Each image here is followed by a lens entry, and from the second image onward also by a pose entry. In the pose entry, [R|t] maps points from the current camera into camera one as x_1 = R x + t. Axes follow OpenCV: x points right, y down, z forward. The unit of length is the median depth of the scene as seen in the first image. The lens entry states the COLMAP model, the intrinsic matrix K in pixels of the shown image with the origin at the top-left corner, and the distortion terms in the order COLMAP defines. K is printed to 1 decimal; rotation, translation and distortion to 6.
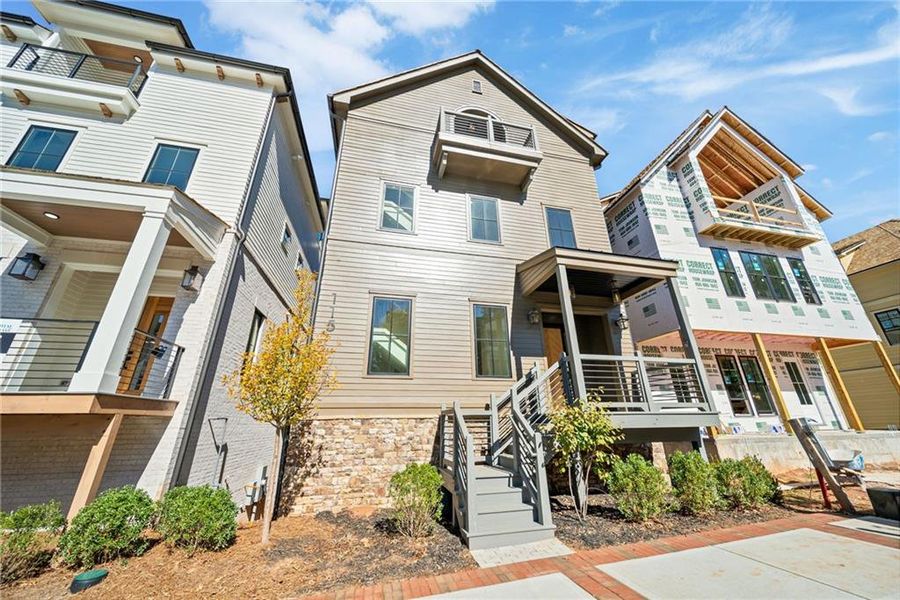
lens RADIAL K [[312.7, 0, 446.2], [0, 312.7, 300.9], [0, 0, 1]] dist [0.000210, -0.001538]
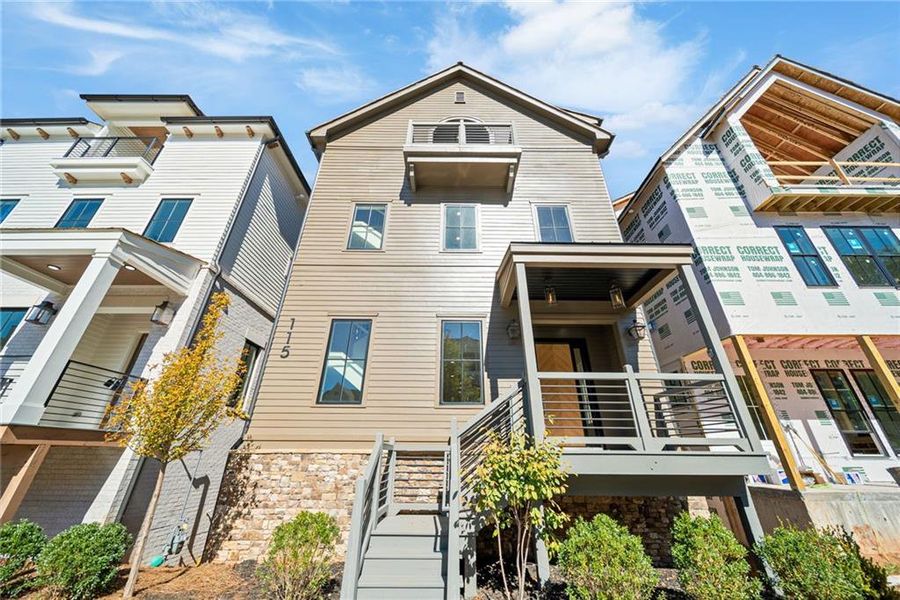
lens RADIAL K [[312.7, 0, 446.2], [0, 312.7, 300.9], [0, 0, 1]] dist [0.000210, -0.001538]
pose [[0.974286, -0.083047, -0.209453, 0.261727], [0.064500, 0.993491, -0.093885, 0.036174], [0.215886, 0.077961, 0.973301, 0.124841]]
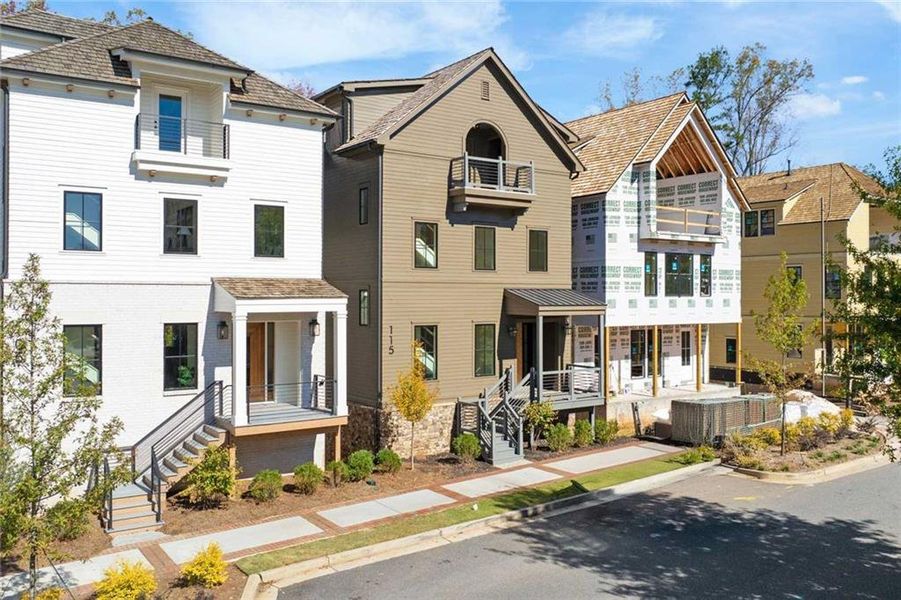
lens RADIAL K [[754.6, 0, 436.3], [0, 754.6, 278.6], [0, 0, 1]] dist [-0.019172, -0.008214]
pose [[0.937967, 0.015635, 0.346370, -1.111933], [-0.133532, 0.938215, 0.319253, -1.101533], [-0.319978, -0.345701, 0.882103, -1.633673]]
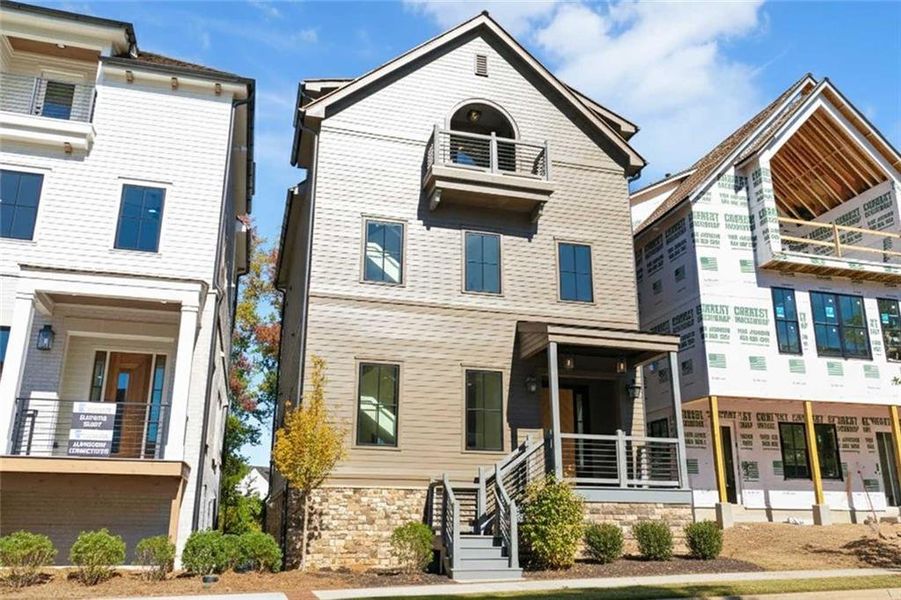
lens RADIAL K [[754.6, 0, 436.3], [0, 754.6, 278.6], [0, 0, 1]] dist [-0.019172, -0.008214]
pose [[0.999049, 0.029193, 0.032380, -0.070246], [-0.030952, 0.997993, 0.055245, -0.337055], [-0.030702, -0.056194, 0.997948, -1.063603]]
